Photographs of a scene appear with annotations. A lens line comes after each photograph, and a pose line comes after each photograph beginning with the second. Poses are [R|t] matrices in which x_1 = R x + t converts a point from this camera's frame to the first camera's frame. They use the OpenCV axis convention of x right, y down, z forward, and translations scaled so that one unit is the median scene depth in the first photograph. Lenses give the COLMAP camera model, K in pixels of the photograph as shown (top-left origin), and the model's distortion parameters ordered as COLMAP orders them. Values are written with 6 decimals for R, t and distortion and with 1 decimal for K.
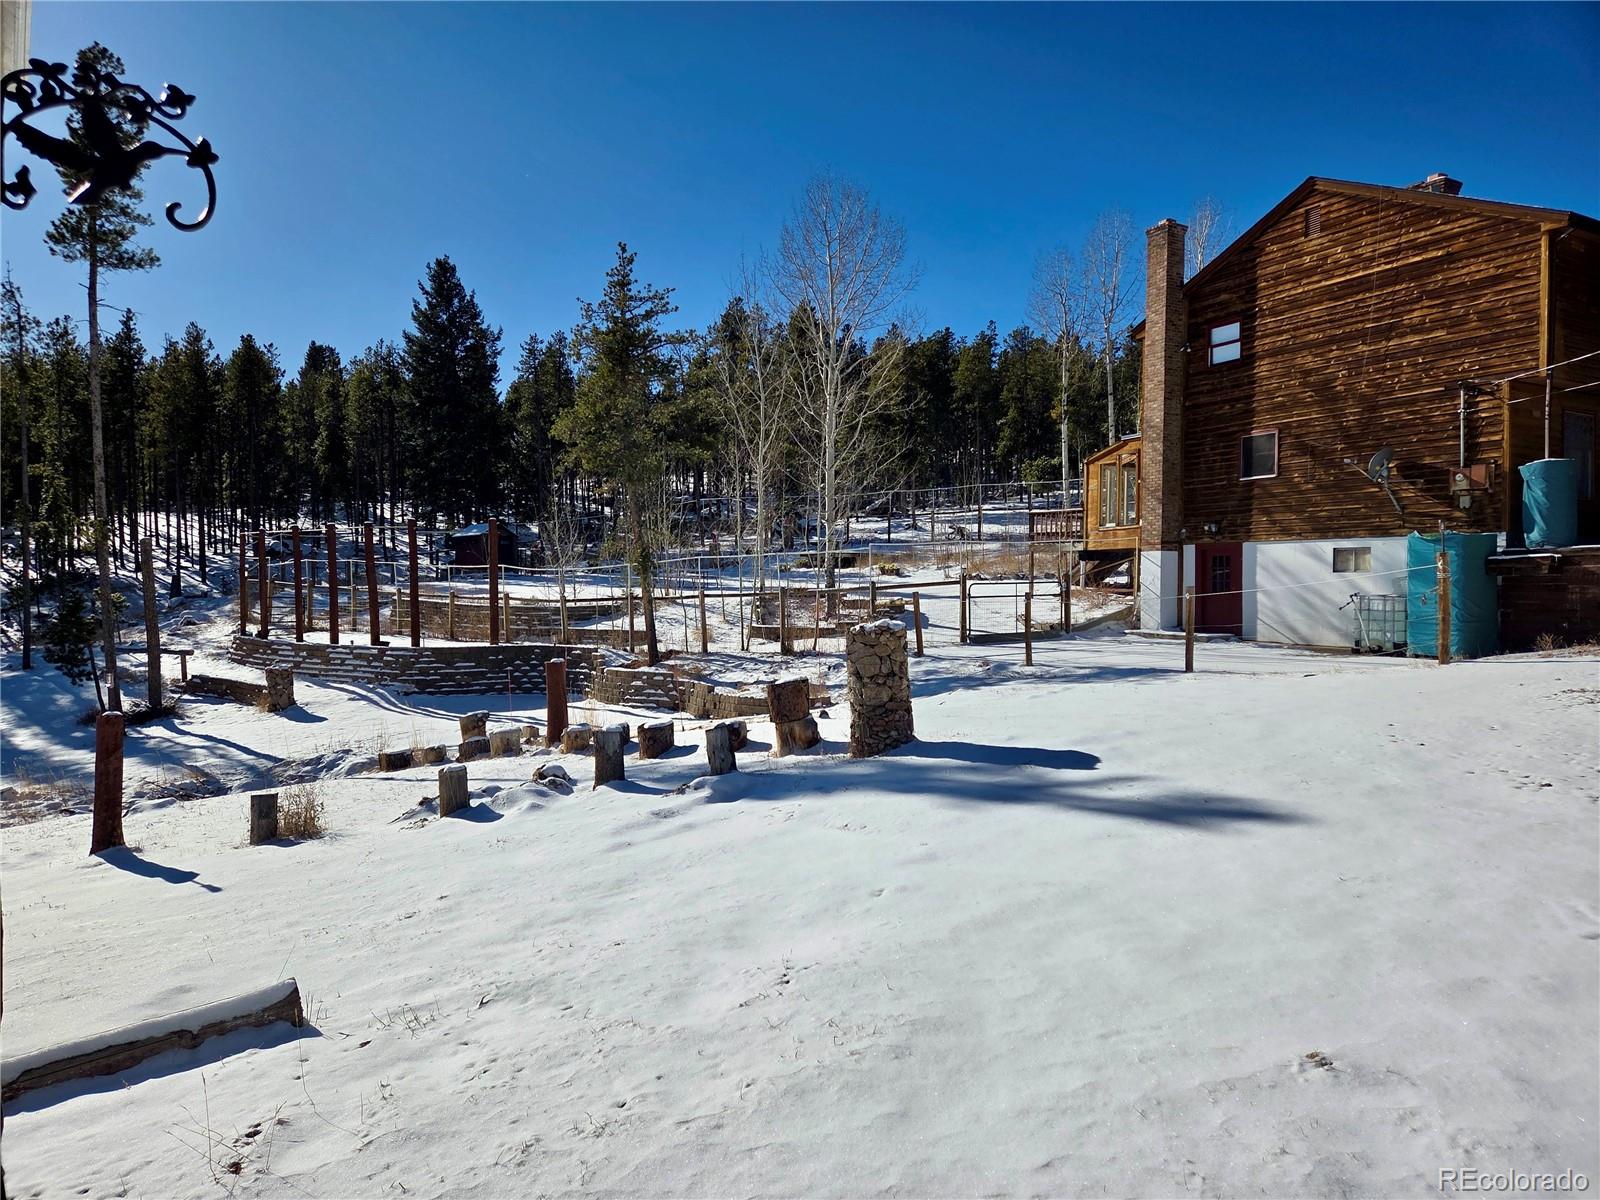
lens RADIAL K [[1051.7, 0, 799.5], [0, 1051.7, 586.6], [0, 0, 1]] dist [0.025669, 0.001735]
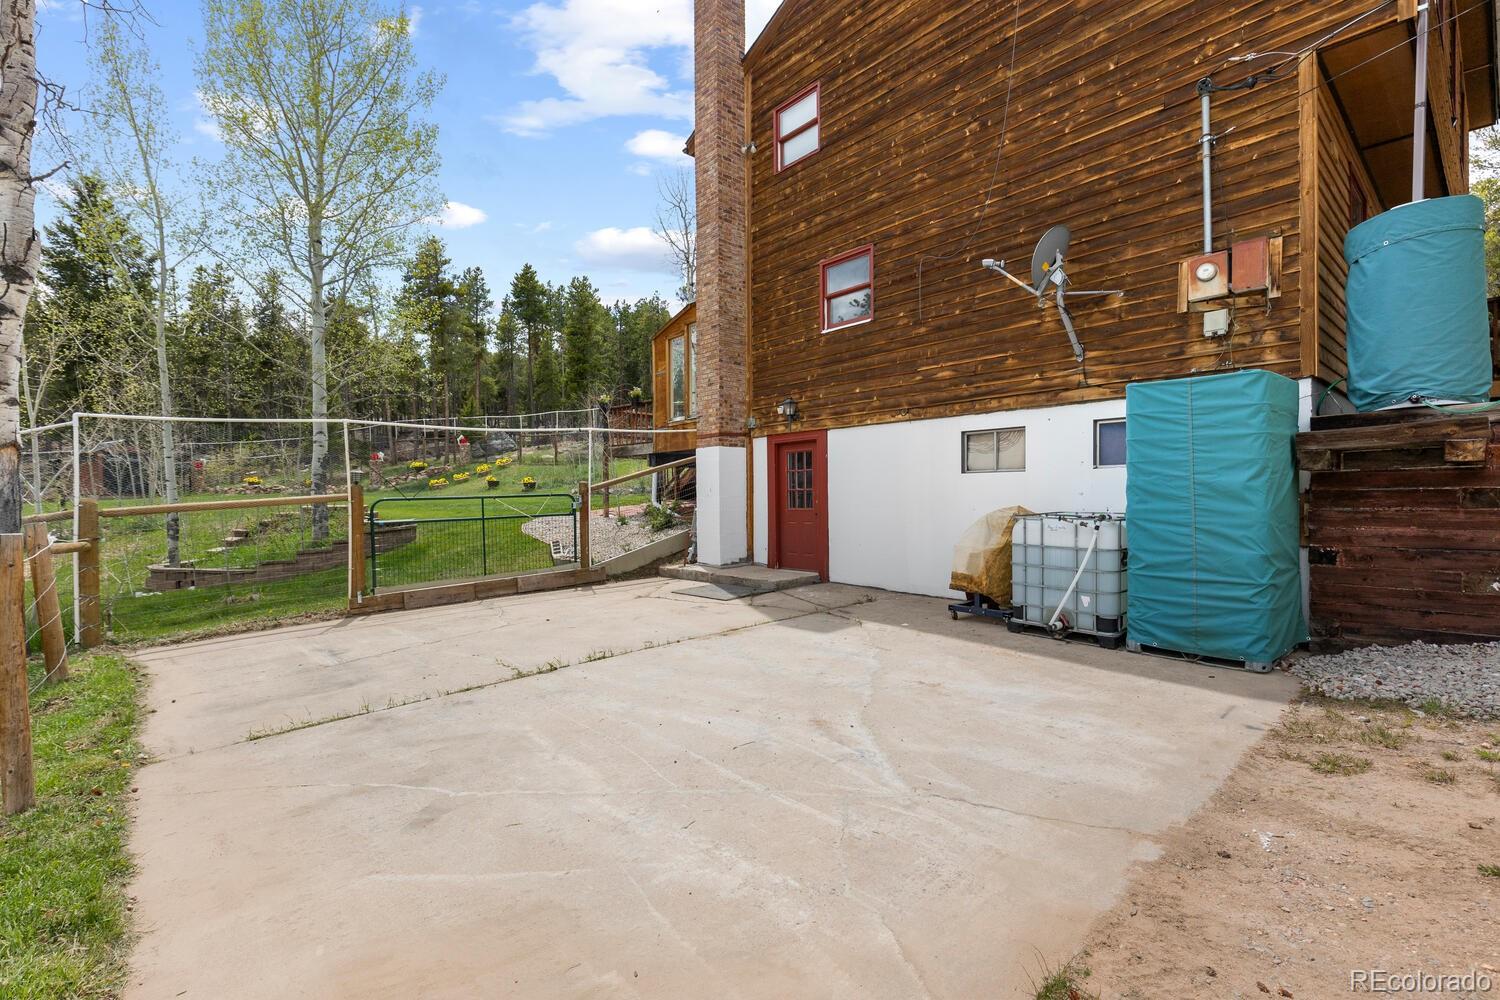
lens RADIAL K [[687.5, 0, 742.0], [0, 687.5, 491.2], [0, 0, 1]] dist [0.002268, 0.000731]
pose [[0.979487, -0.014190, 0.201006, 0.319085], [0.015705, 0.999859, -0.005944, -0.003042], [-0.200893, 0.008979, 0.979572, 0.675001]]
